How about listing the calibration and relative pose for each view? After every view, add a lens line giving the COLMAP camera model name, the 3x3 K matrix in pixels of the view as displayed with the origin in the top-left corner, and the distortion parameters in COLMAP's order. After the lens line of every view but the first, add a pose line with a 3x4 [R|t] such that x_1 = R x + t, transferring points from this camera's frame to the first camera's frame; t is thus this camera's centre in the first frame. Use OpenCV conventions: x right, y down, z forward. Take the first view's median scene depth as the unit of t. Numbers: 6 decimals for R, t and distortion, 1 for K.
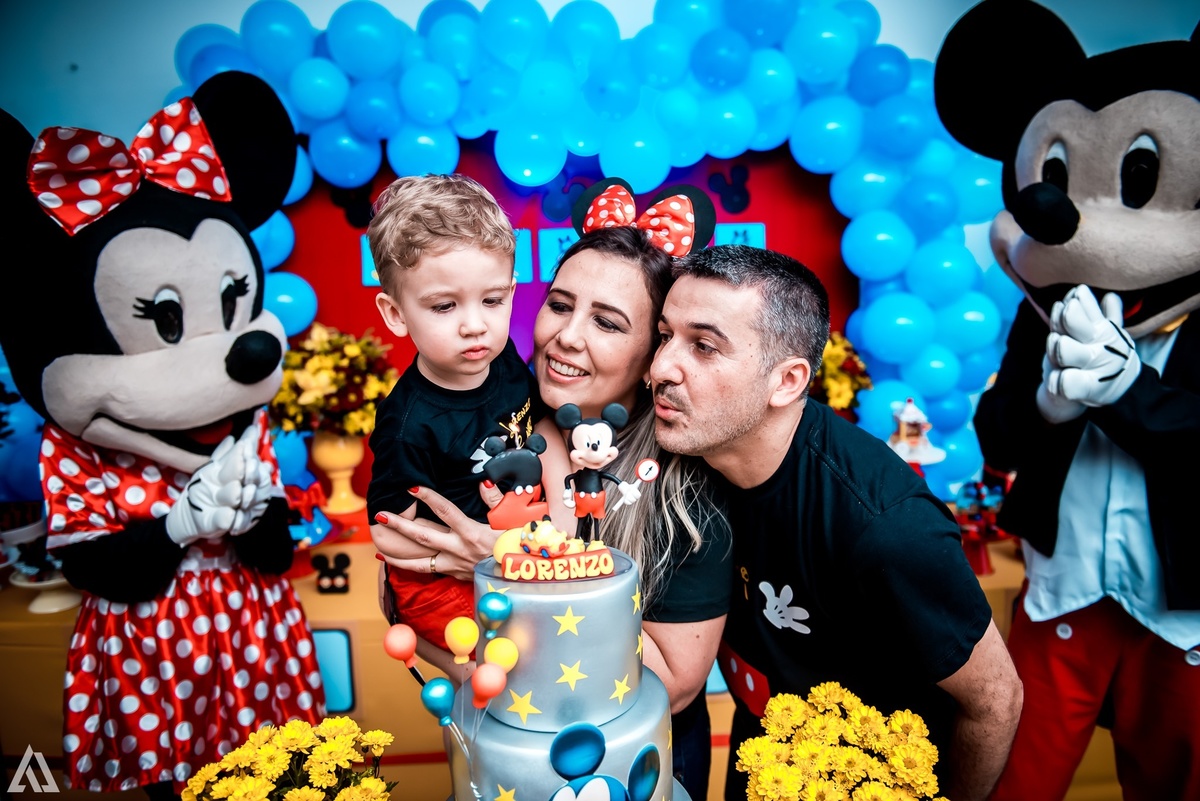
lens RADIAL K [[870.8, 0, 600.0], [0, 870.8, 400.5], [0, 0, 1]] dist [-0.047031, -0.001551]
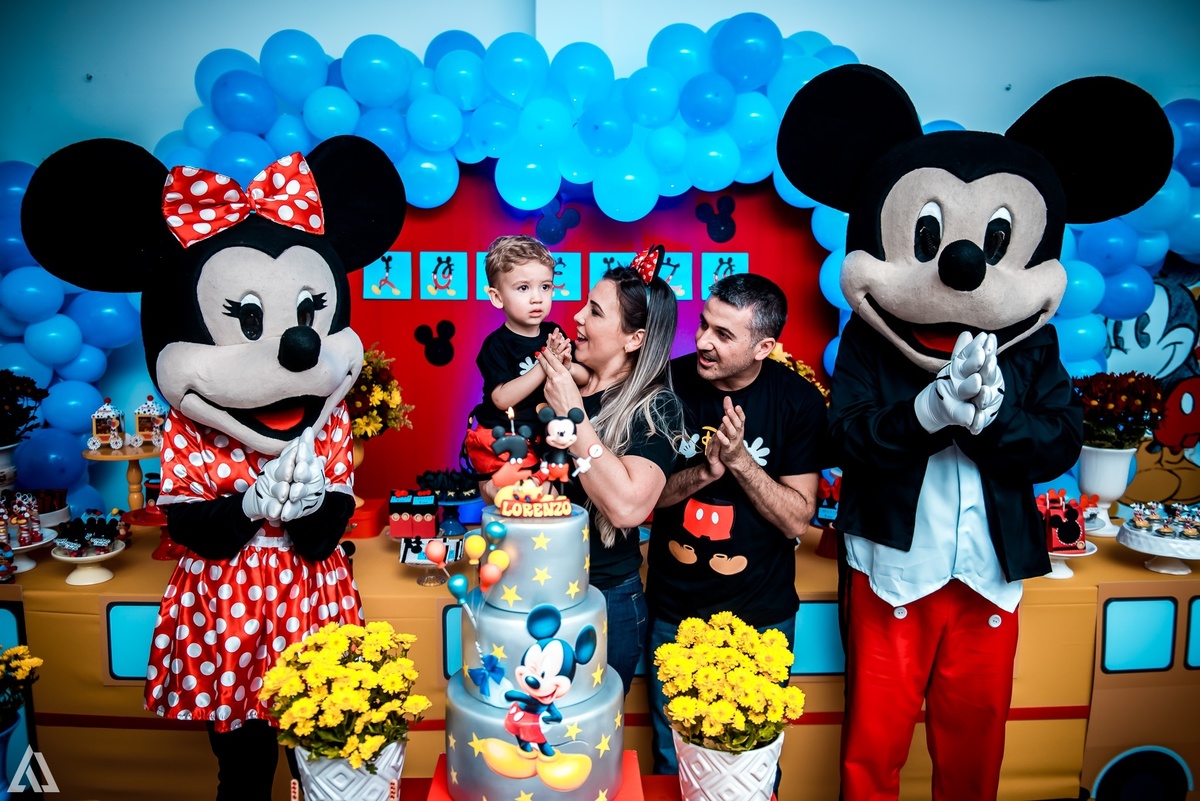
lens RADIAL K [[984.8, 0, 597.3], [0, 984.8, 377.1], [0, 0, 1]] dist [-0.005256, -0.001874]
pose [[0.999439, 0.033506, 0.000192, 0.045952], [-0.033462, 0.998381, -0.045996, 0.024996], [-0.001732, 0.045964, 0.998942, -0.674495]]
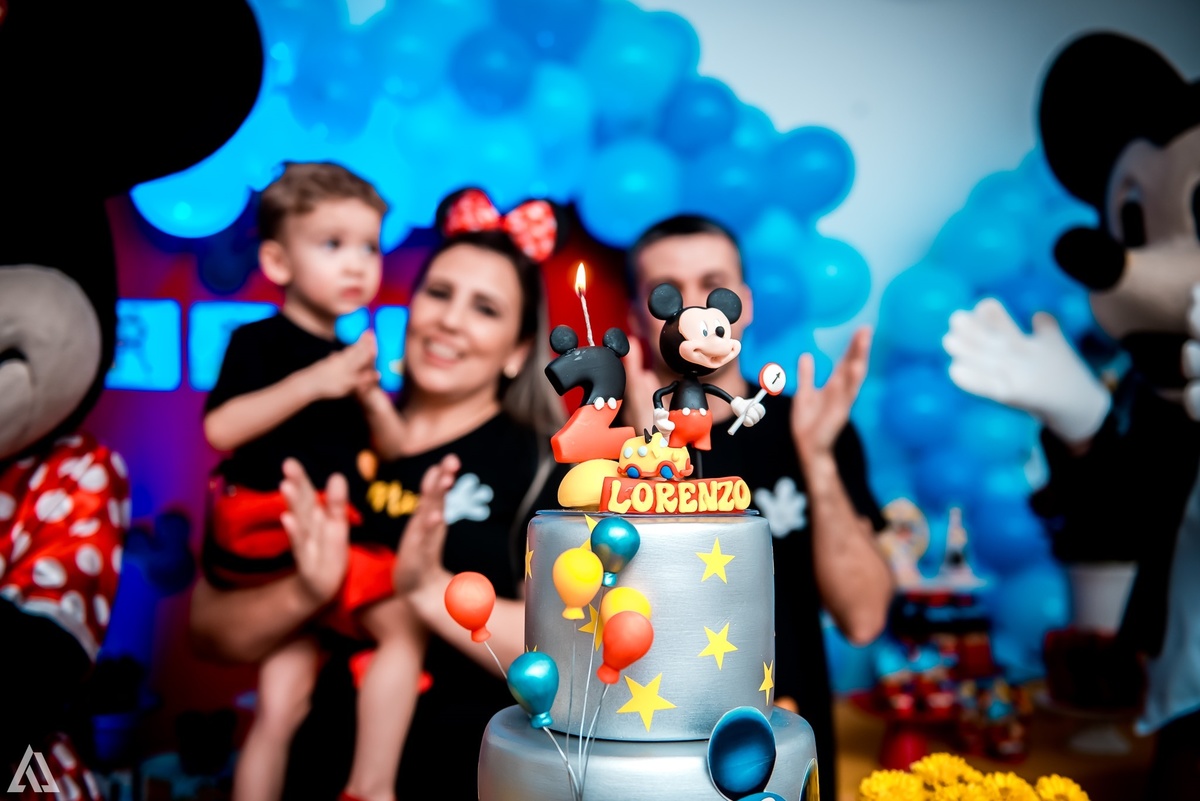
lens RADIAL K [[1352.7, 0, 600.0], [0, 1352.7, 400.5], [0, 0, 1]] dist [0.086429, -0.010451]
pose [[0.947205, 0.038320, 0.318330, -0.379498], [0.025790, 0.980509, -0.194773, 0.270964], [-0.319589, 0.192699, 0.927755, 0.003460]]
